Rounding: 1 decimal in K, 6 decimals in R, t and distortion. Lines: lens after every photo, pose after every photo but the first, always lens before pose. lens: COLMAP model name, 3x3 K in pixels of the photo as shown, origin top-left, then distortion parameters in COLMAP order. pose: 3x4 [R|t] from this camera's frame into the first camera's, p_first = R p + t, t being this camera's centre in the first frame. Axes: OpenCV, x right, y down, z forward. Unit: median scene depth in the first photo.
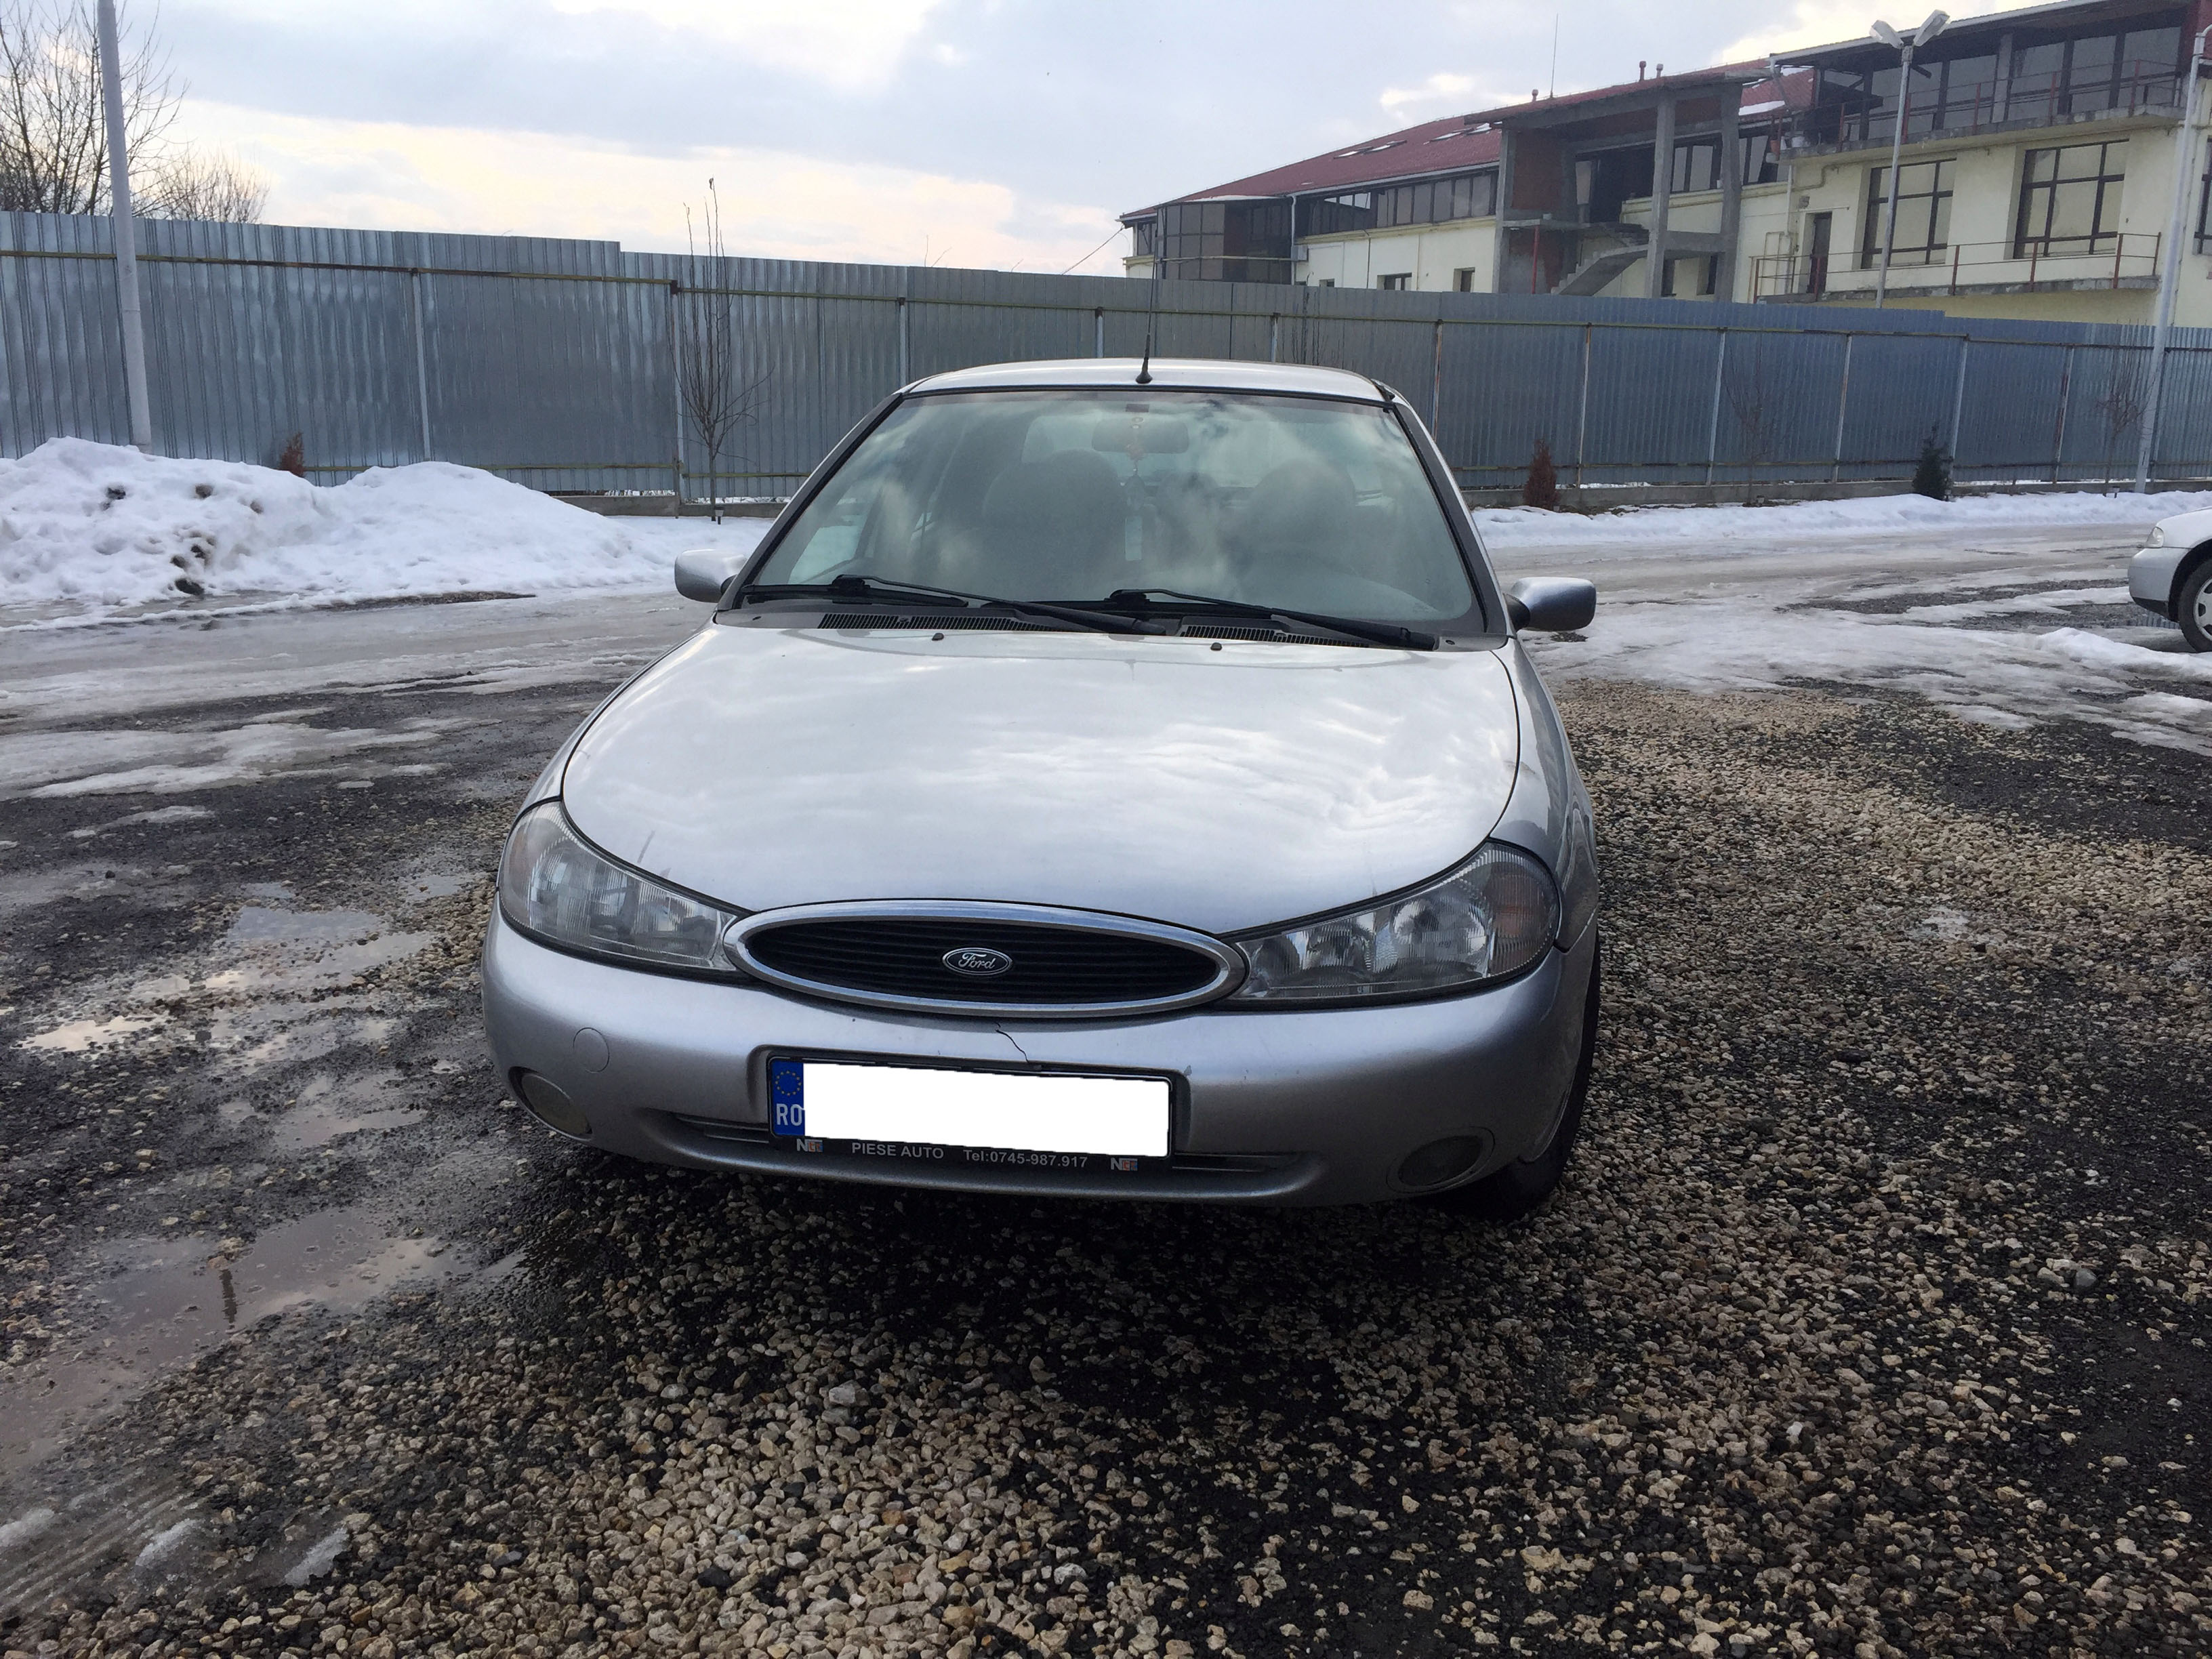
lens RADIAL K [[1918.6, 0, 1108.7], [0, 1918.6, 815.2], [0, 0, 1]] dist [0.095780, -0.133562]
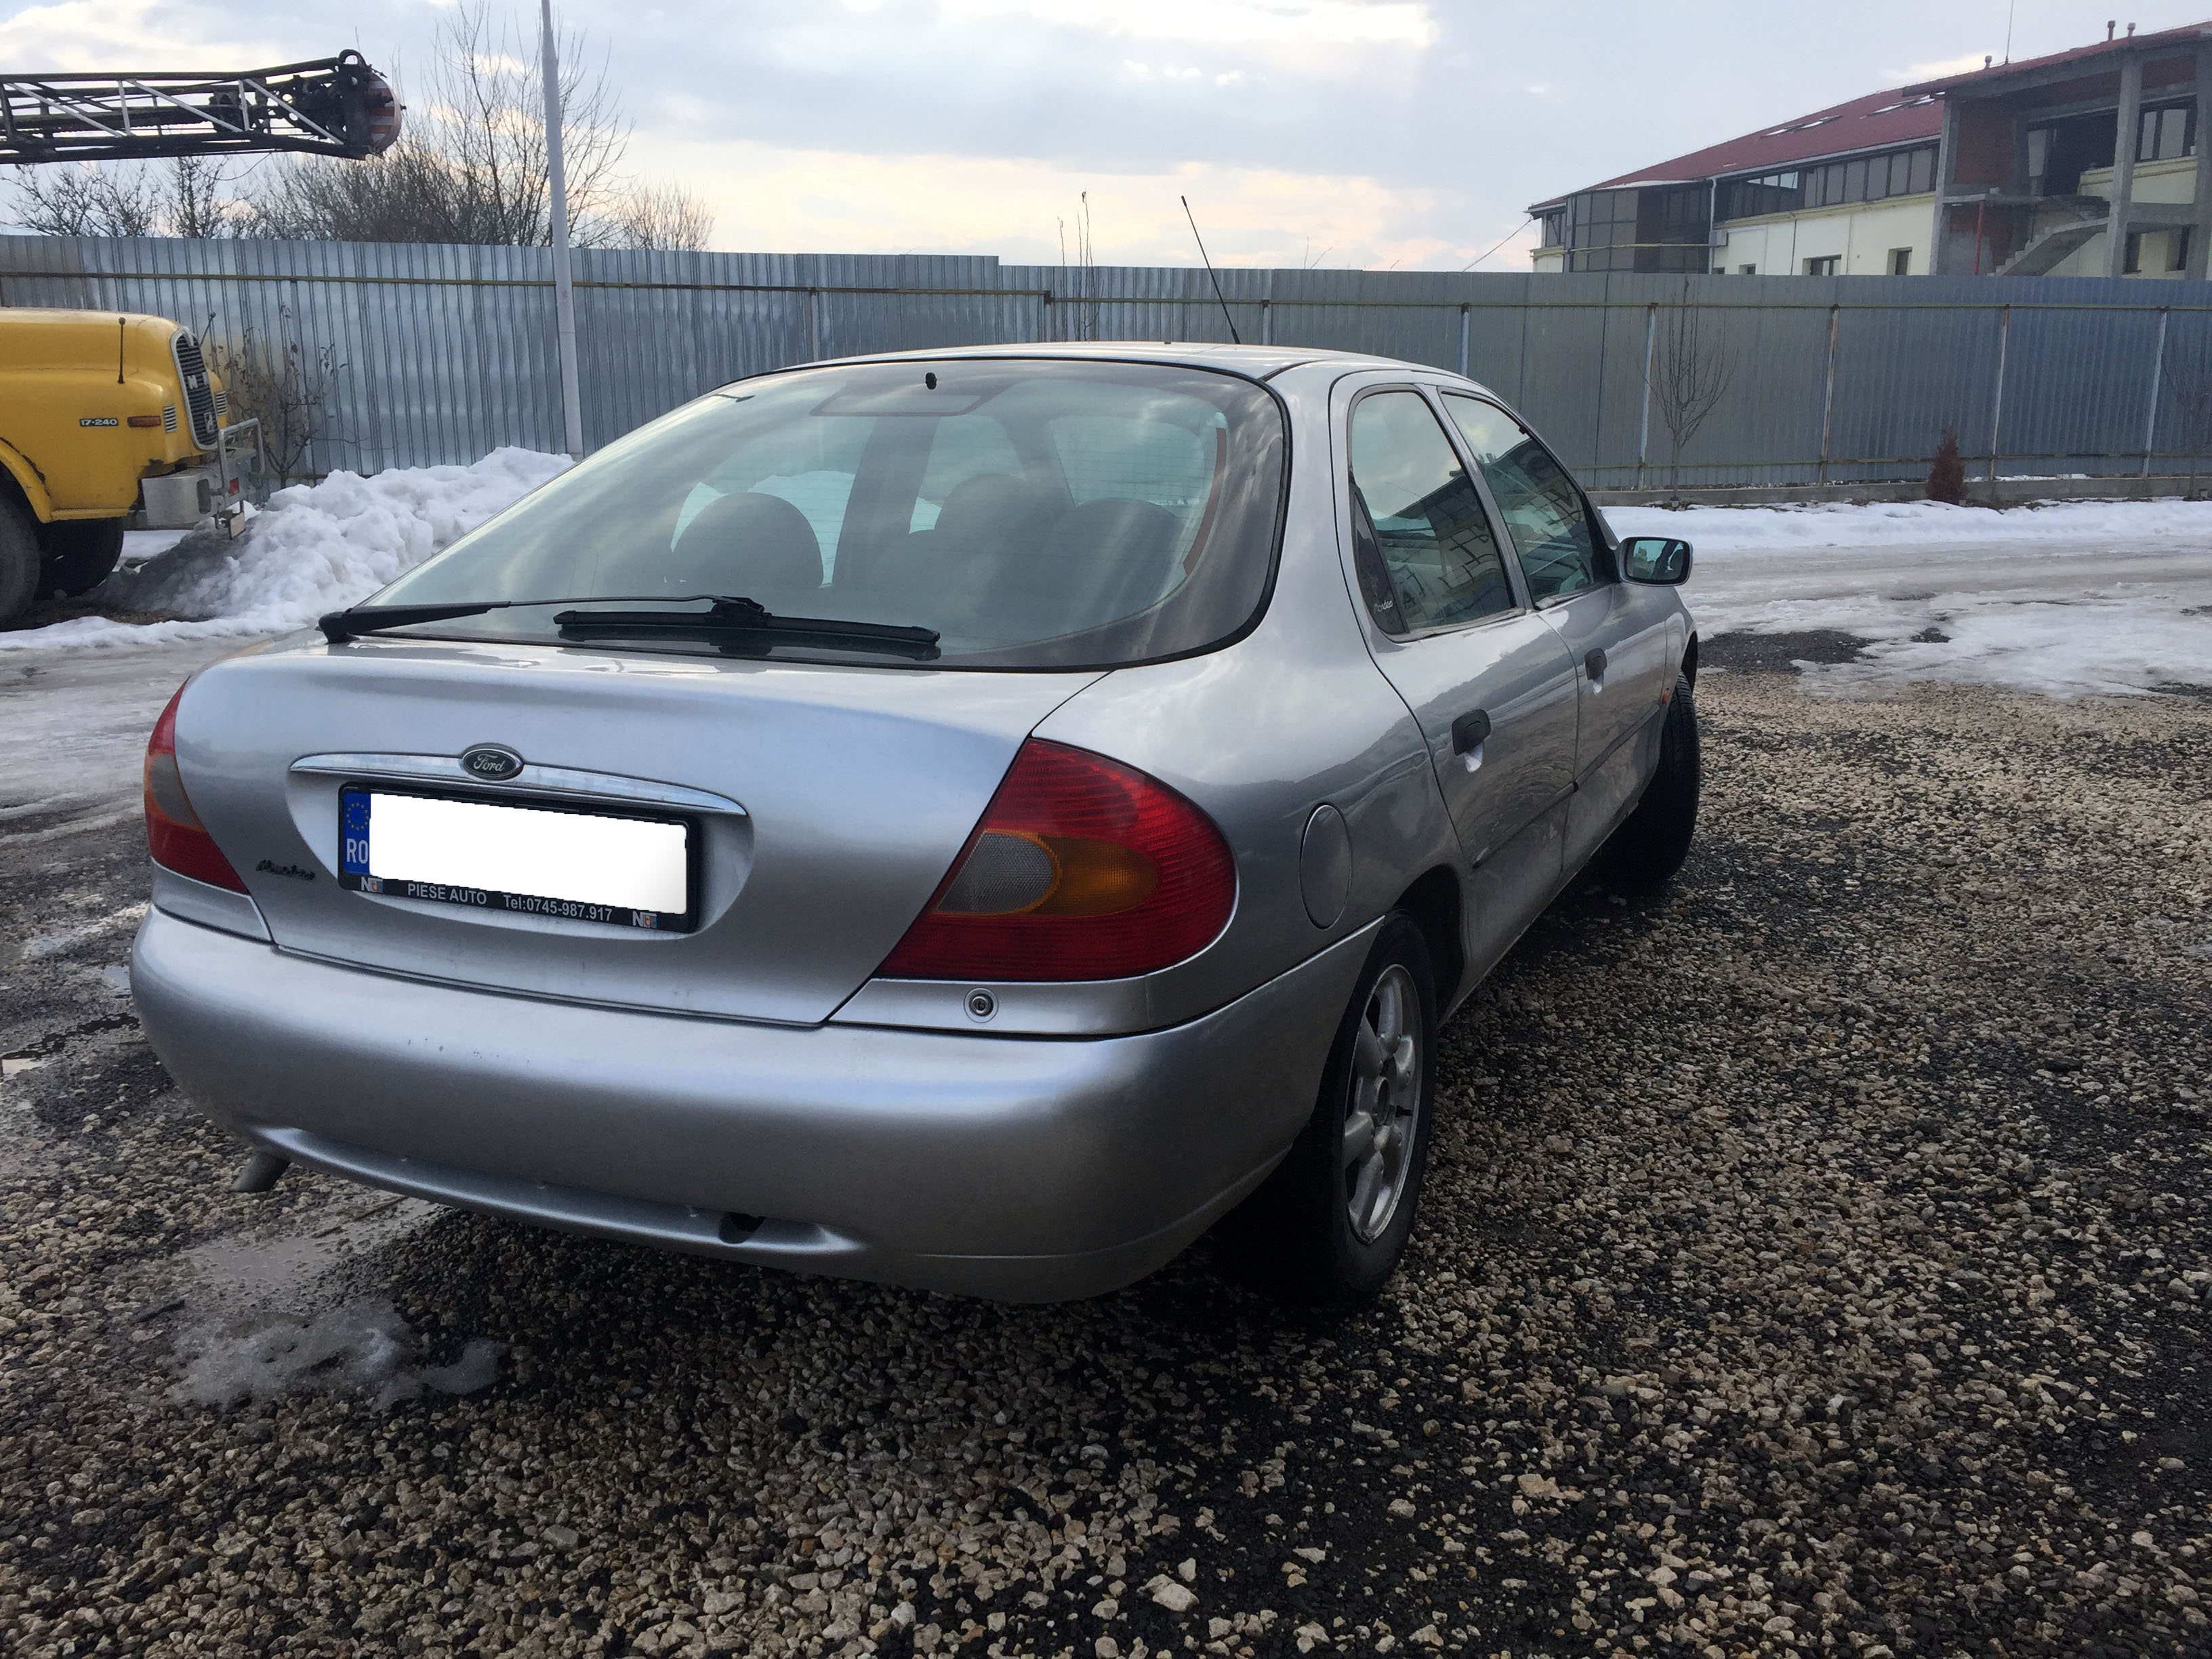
lens RADIAL K [[1918.6, 0, 1094.9], [0, 1918.6, 812.2], [0, 0, 1]] dist [0.095780, -0.133562]
pose [[0.976760, 0.030868, -0.212100, 0.106817], [-0.031158, 0.999513, 0.001978, 0.010271], [0.212058, 0.004677, 0.977246, -0.047090]]
